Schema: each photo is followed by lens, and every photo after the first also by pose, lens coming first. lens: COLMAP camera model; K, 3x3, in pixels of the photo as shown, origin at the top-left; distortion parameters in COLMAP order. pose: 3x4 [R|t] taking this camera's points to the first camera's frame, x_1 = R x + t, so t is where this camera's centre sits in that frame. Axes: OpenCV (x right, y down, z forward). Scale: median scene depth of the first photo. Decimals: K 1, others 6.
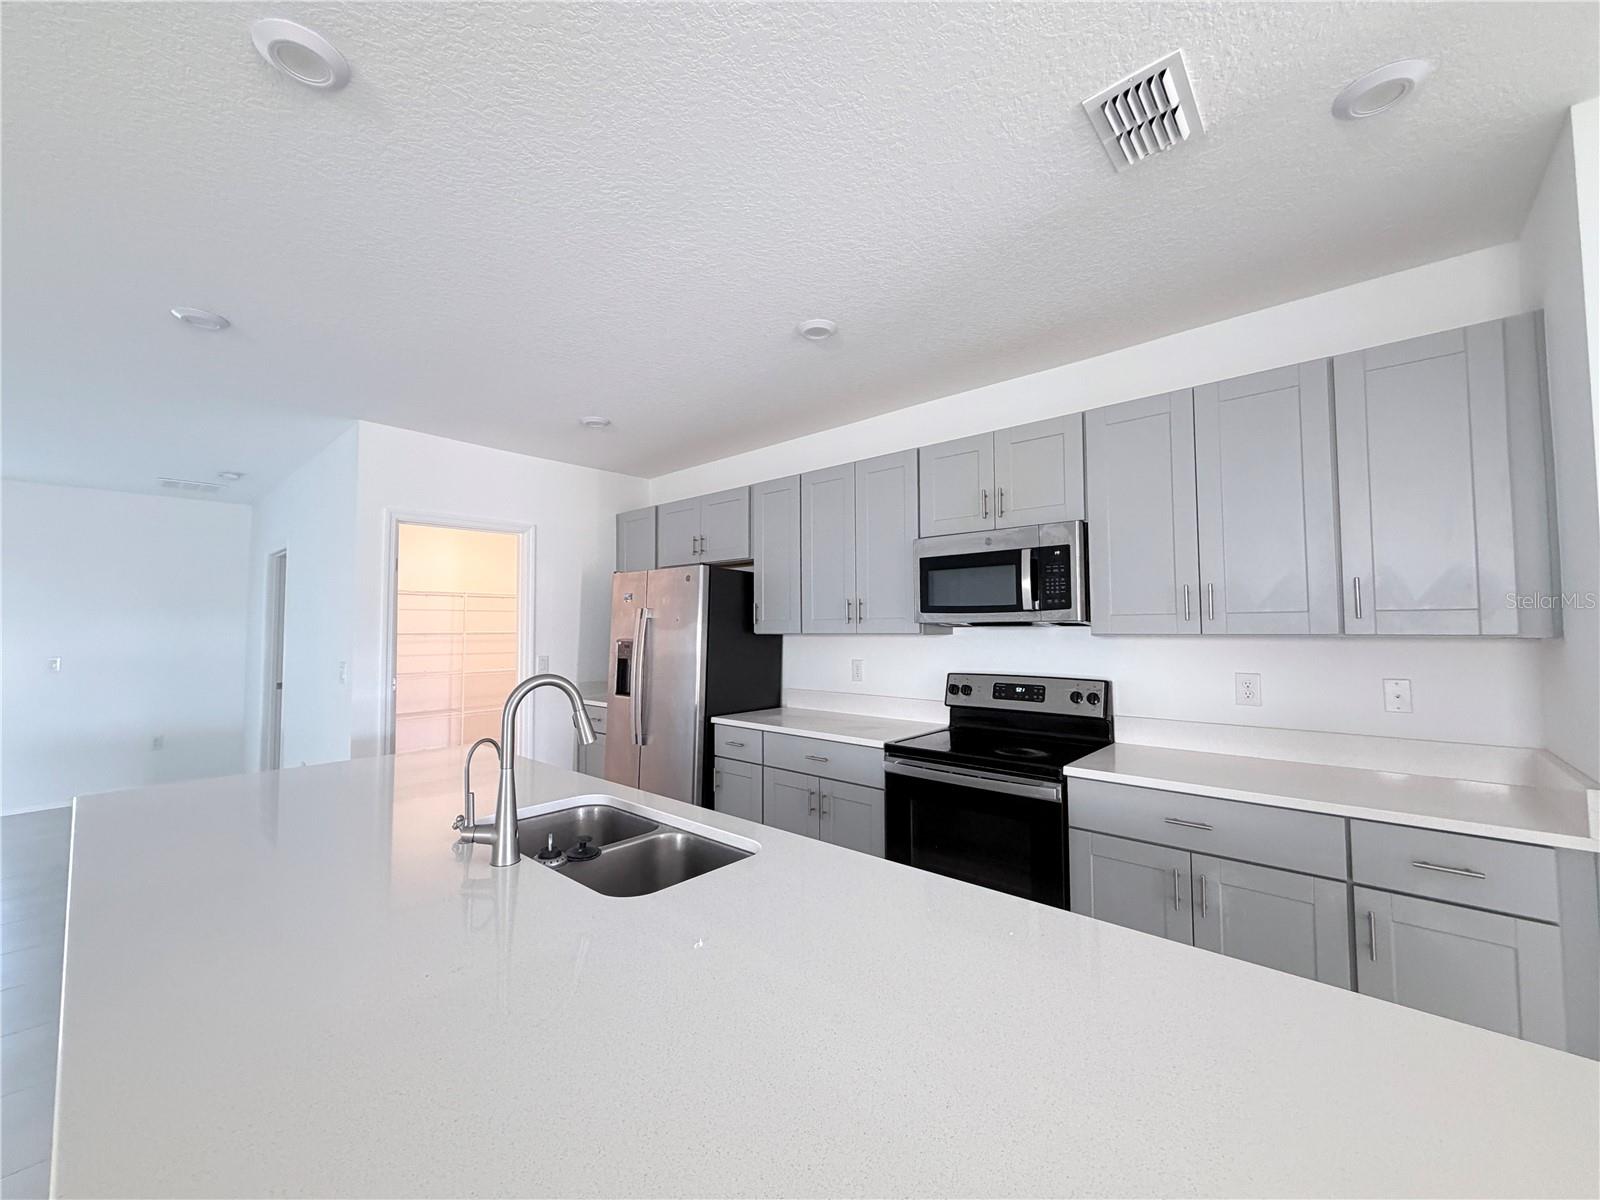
lens RADIAL K [[635.8, 0, 788.9], [0, 635.8, 596.2], [0, 0, 1]] dist [0.000928, -0.000565]
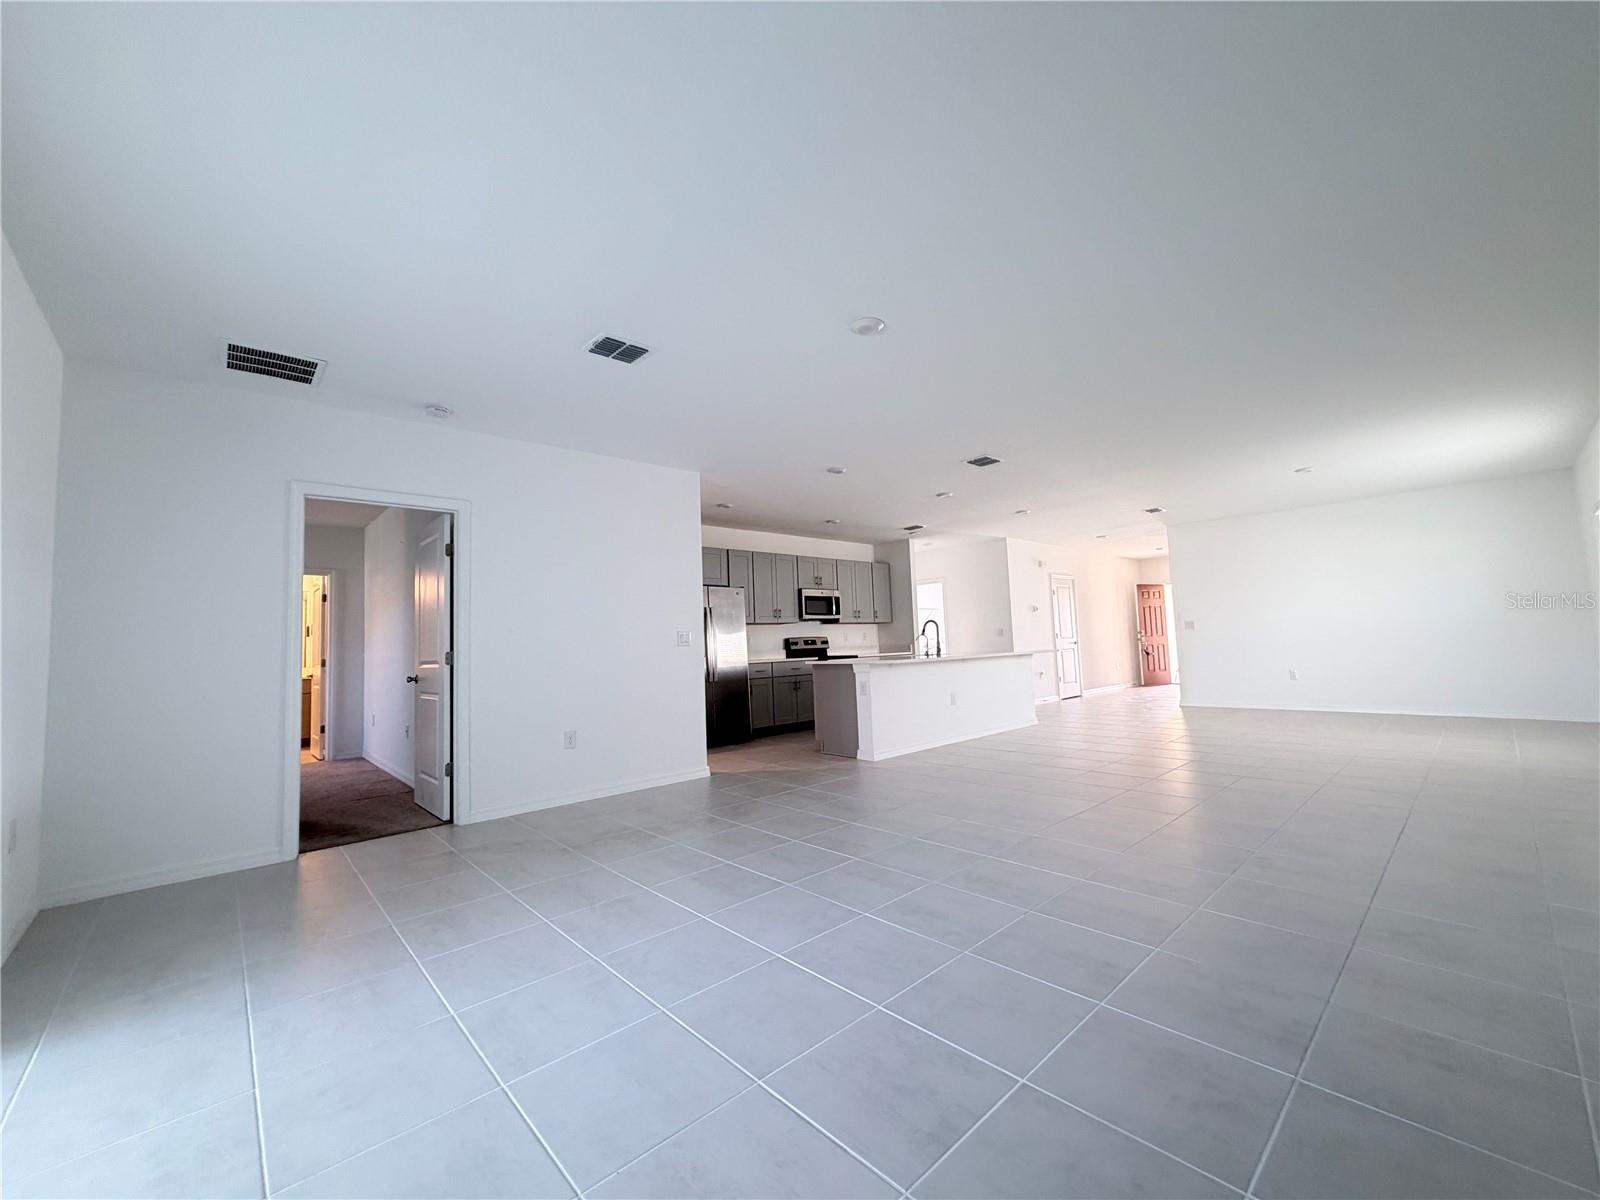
lens RADIAL K [[635.8, 0, 793.8], [0, 635.8, 599.4], [0, 0, 1]] dist [0.000928, -0.000565]
pose [[0.097398, 0.073098, 0.992557, -2.758942], [-0.013433, 0.997305, -0.072130, 0.170632], [-0.995155, -0.006307, 0.098117, 0.807032]]
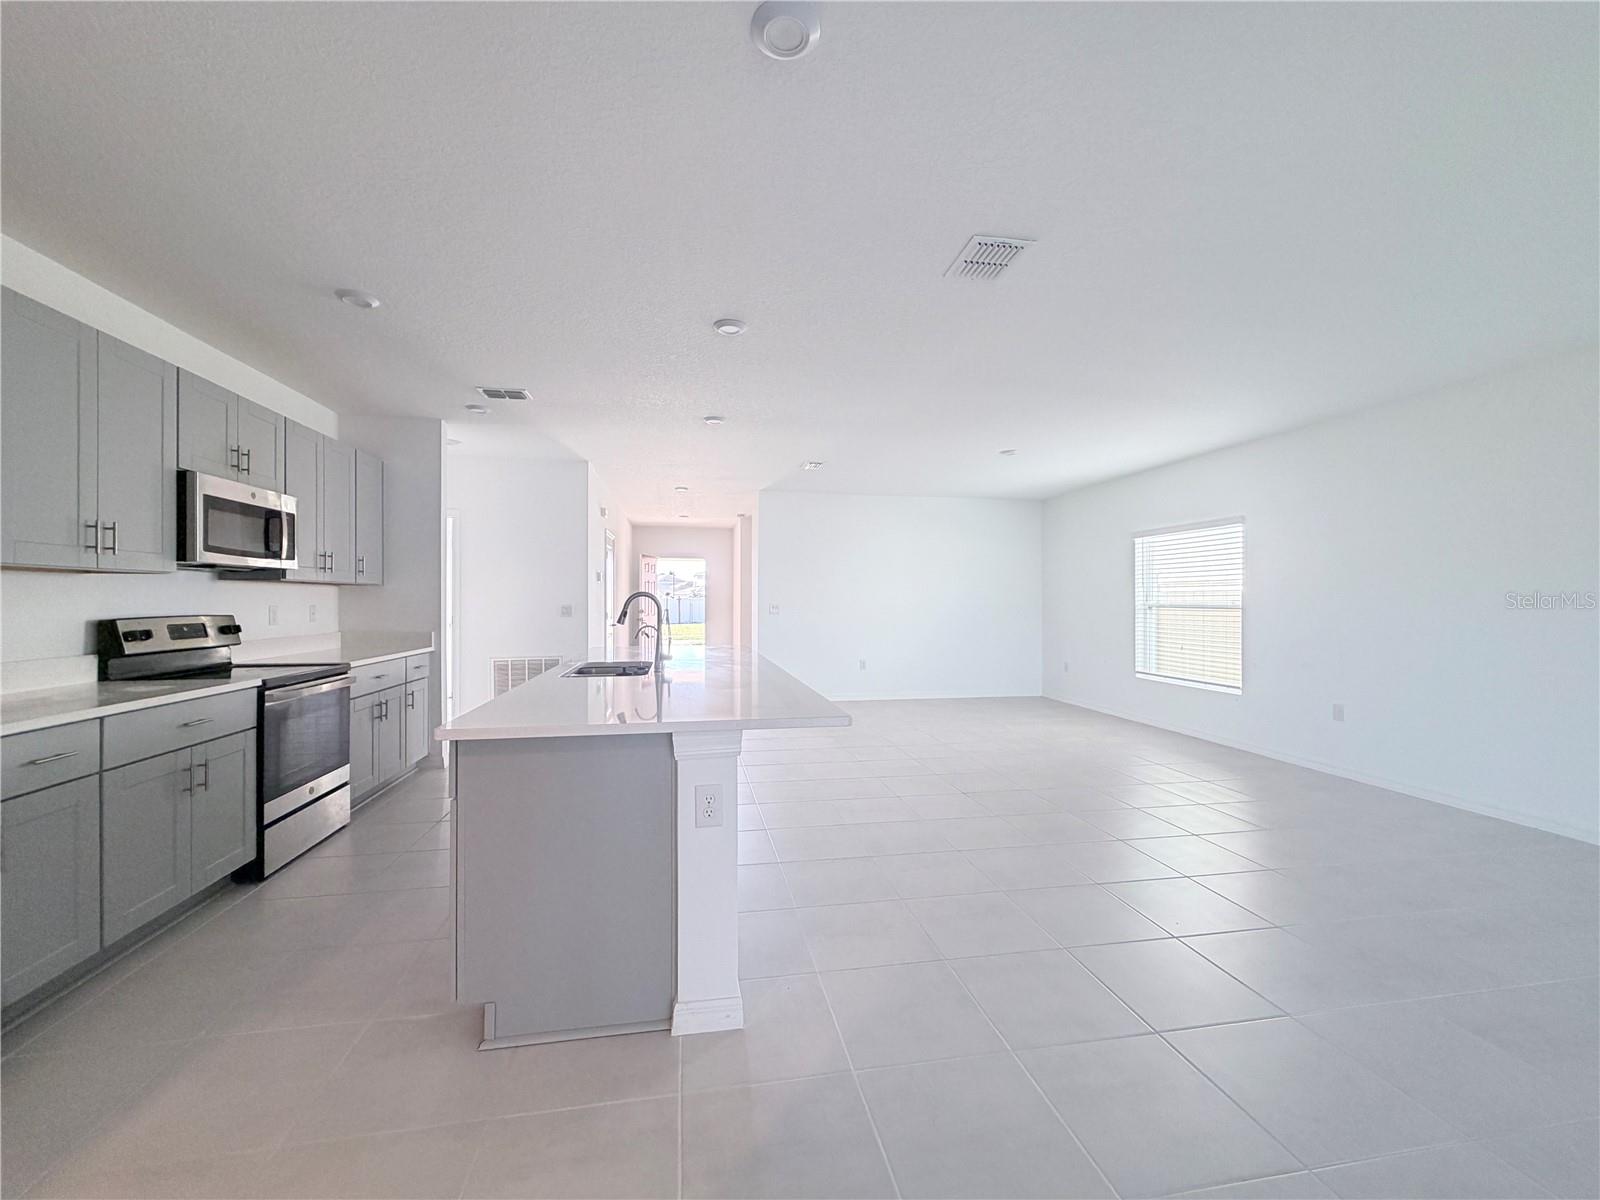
lens RADIAL K [[635.8, 0, 800.6], [0, 635.8, 598.1], [0, 0, 1]] dist [0.000928, -0.000565]
pose [[-0.793082, 0.007025, 0.609074, -1.129234], [-0.027677, 0.998485, -0.047554, 0.121913], [-0.608485, -0.054571, -0.791687, 1.260915]]
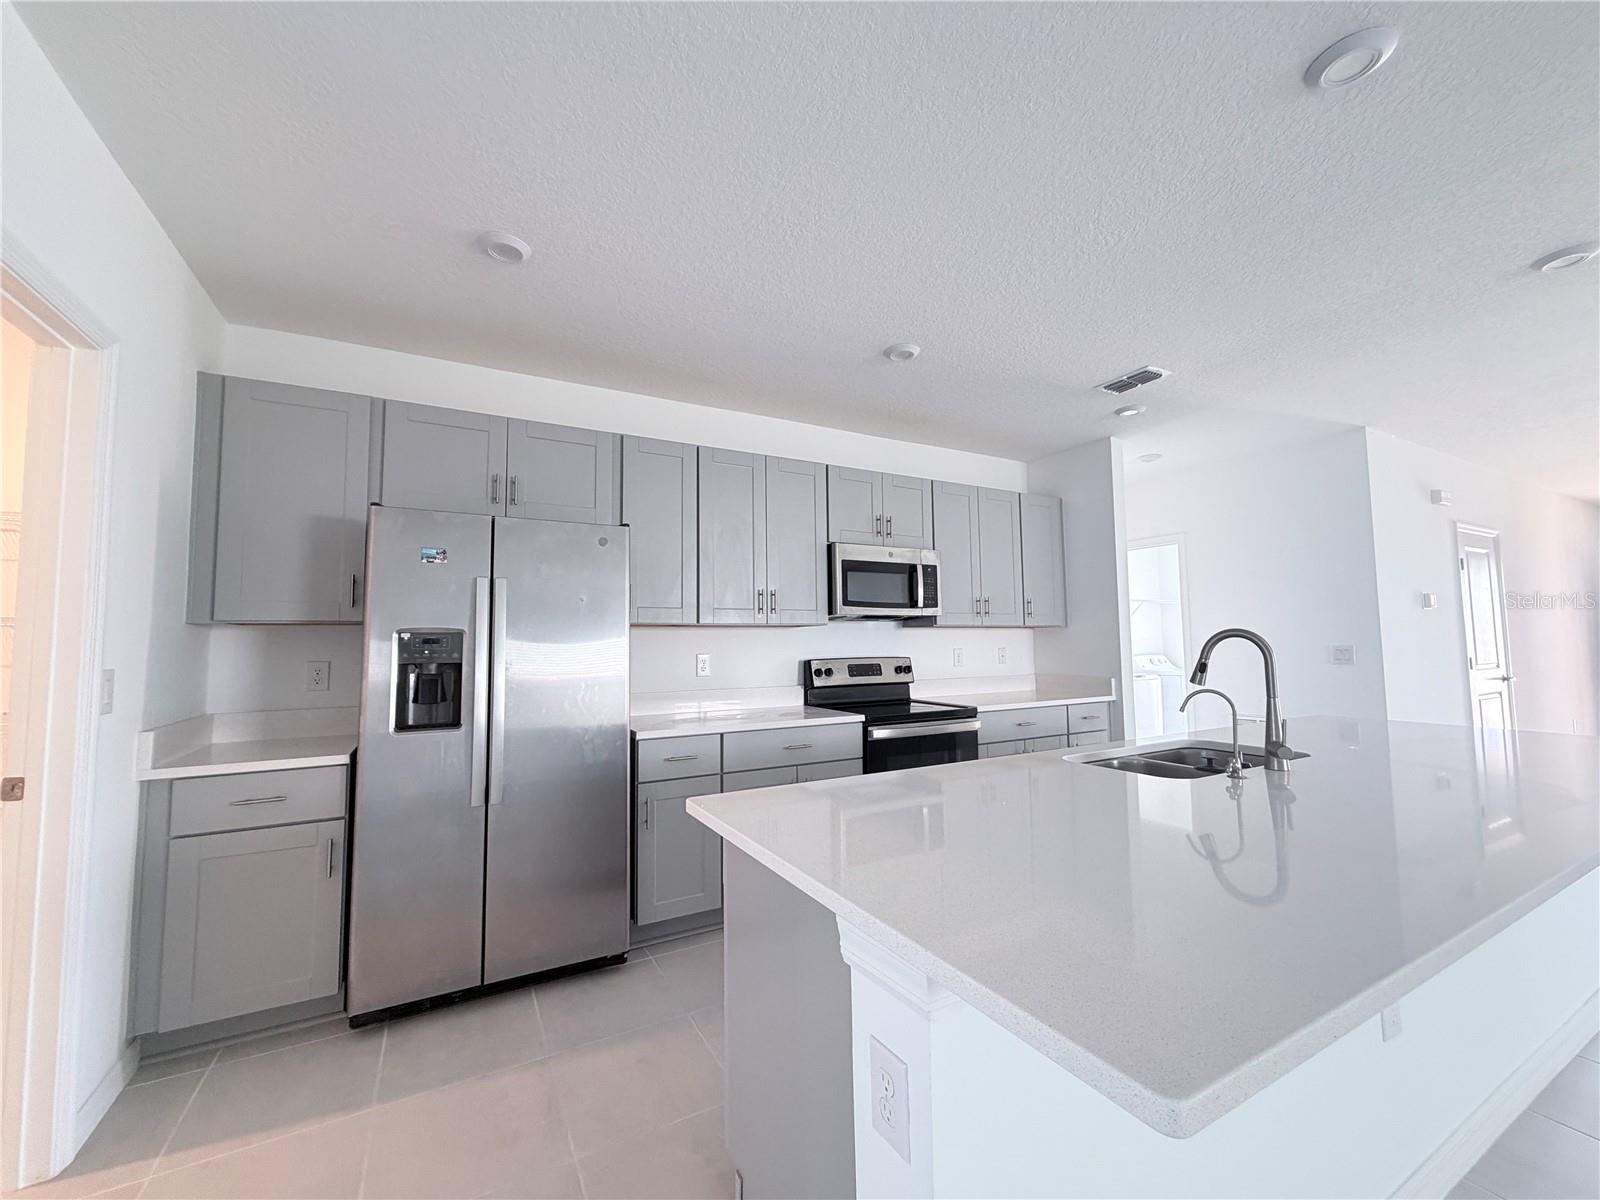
lens RADIAL K [[635.8, 0, 795.8], [0, 635.8, 601.1], [0, 0, 1]] dist [0.000928, -0.000565]
pose [[0.329509, 0.061801, 0.942128, -0.968378], [-0.038732, 0.997900, -0.051913, 0.084925], [-0.943358, -0.019385, 0.331211, 0.725072]]
